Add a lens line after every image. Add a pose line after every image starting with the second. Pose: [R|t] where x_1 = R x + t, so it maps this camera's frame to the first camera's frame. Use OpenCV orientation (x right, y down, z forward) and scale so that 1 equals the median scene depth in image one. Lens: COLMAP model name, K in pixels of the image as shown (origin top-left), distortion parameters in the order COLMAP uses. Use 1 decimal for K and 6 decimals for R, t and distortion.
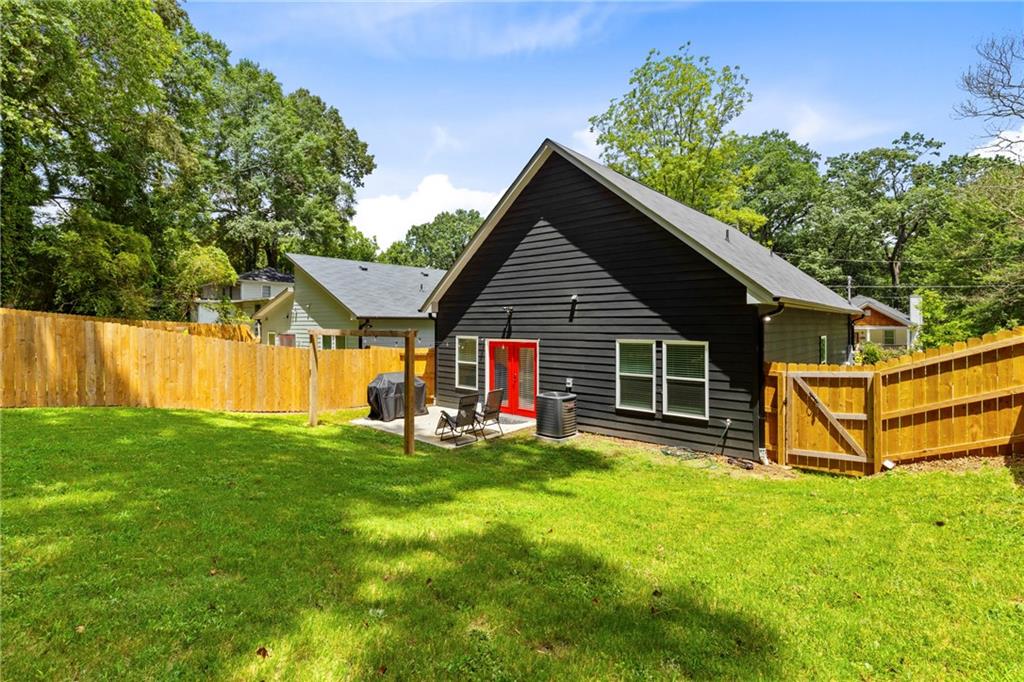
lens RADIAL K [[456.6, 0, 504.3], [0, 456.6, 332.0], [0, 0, 1]] dist [0.017488, 0.000223]
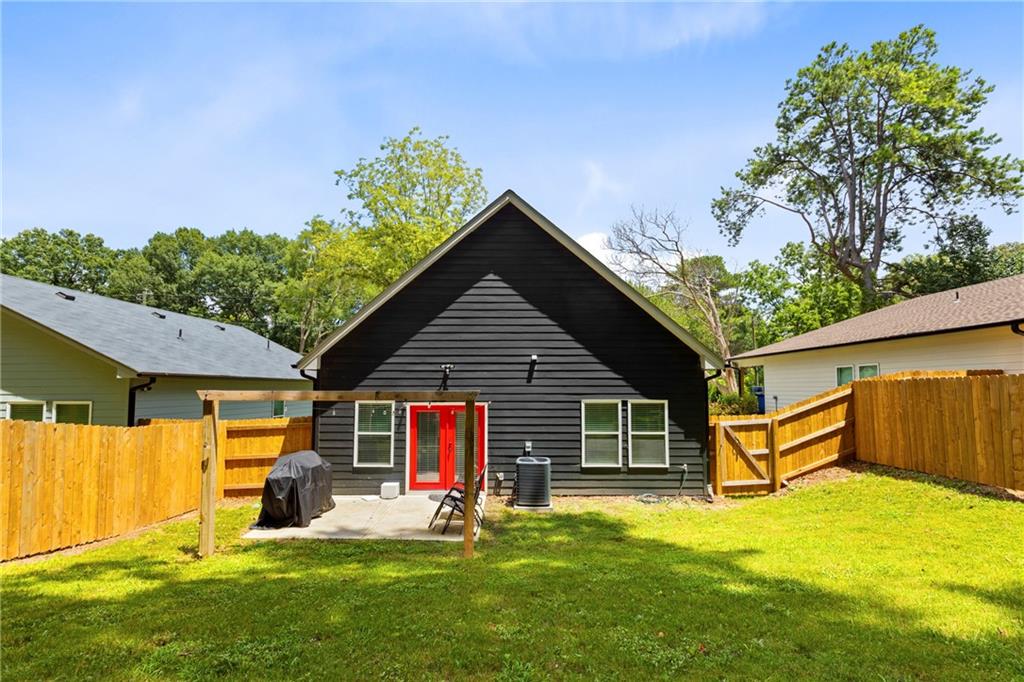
lens RADIAL K [[456.6, 0, 476.4], [0, 456.6, 373.8], [0, 0, 1]] dist [0.017488, 0.000223]
pose [[0.769275, 0.022745, 0.638513, -0.601047], [0.010598, 0.998774, -0.048346, 0.004543], [-0.638830, 0.043959, 0.768091, 0.355520]]
